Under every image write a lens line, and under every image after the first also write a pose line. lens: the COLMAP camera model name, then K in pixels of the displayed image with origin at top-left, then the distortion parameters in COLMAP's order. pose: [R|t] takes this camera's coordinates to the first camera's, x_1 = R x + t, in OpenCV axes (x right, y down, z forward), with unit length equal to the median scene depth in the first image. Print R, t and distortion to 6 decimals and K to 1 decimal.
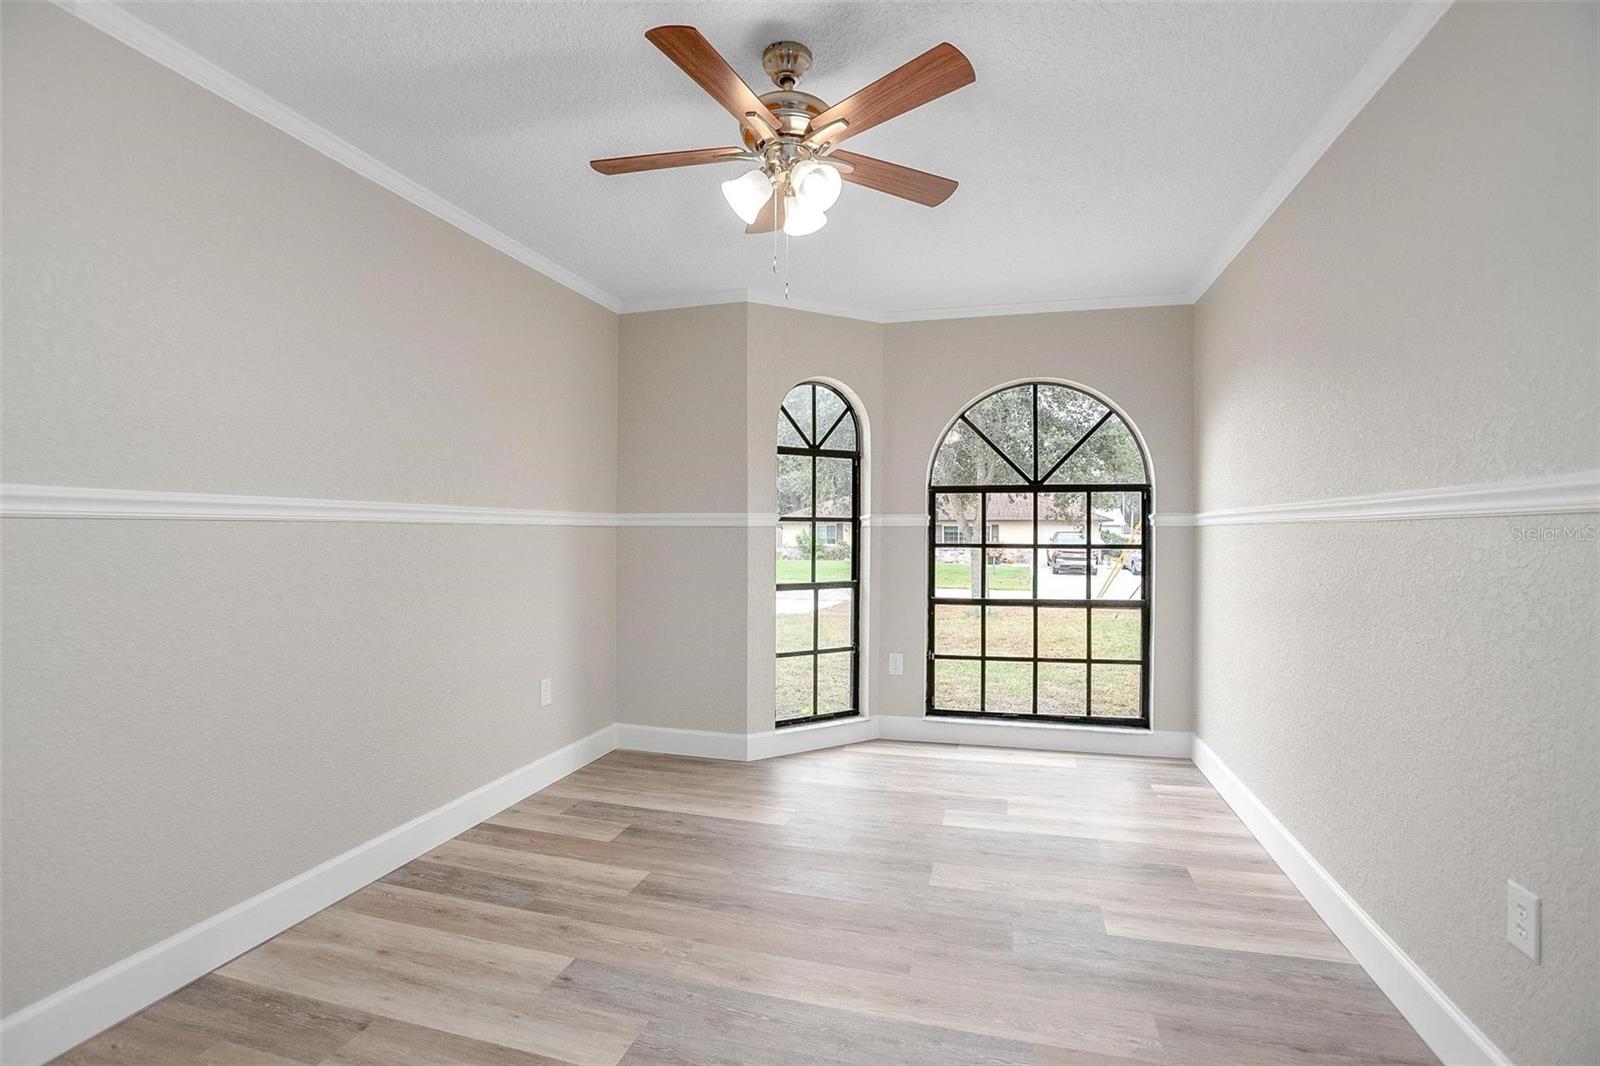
lens RADIAL K [[726.2, 0, 798.0], [0, 726.2, 534.6], [0, 0, 1]] dist [-0.071062, 0.029083]
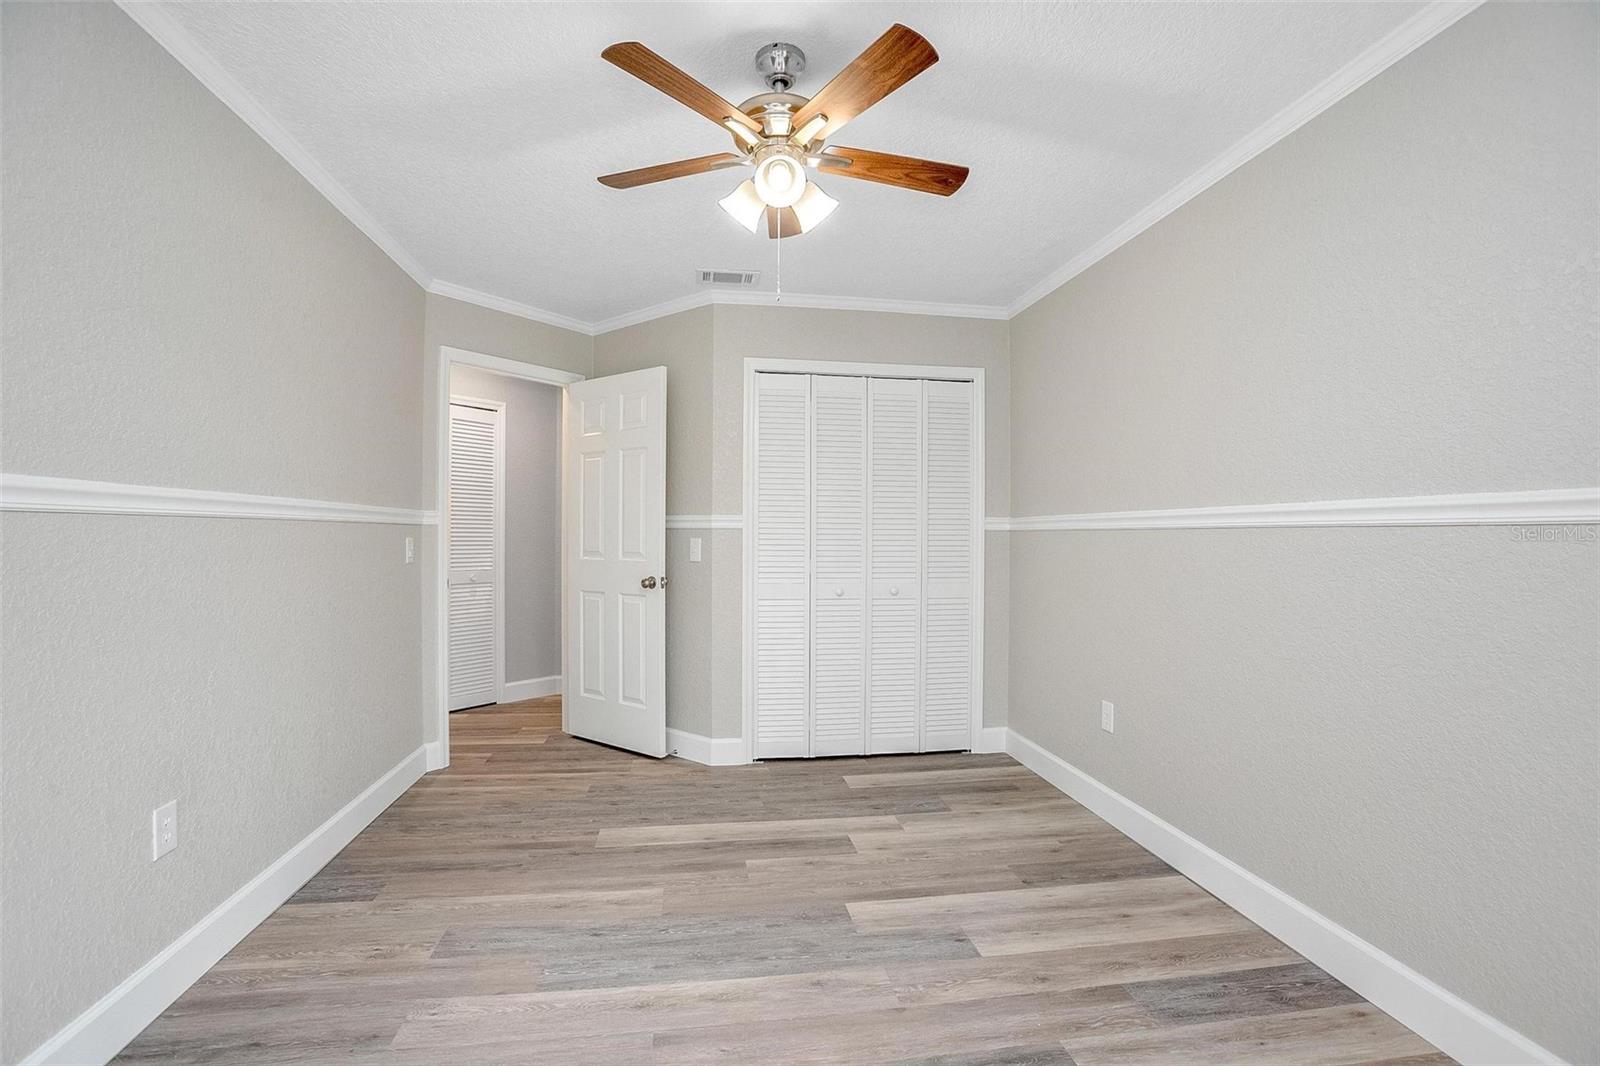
lens RADIAL K [[726.2, 0, 798.0], [0, 726.2, 534.6], [0, 0, 1]] dist [-0.071062, 0.029083]
pose [[-0.904857, -0.003770, -0.425699, 0.351502], [-0.009131, 0.999903, 0.010553, -0.014820], [0.425618, 0.013436, -0.904803, 1.760975]]
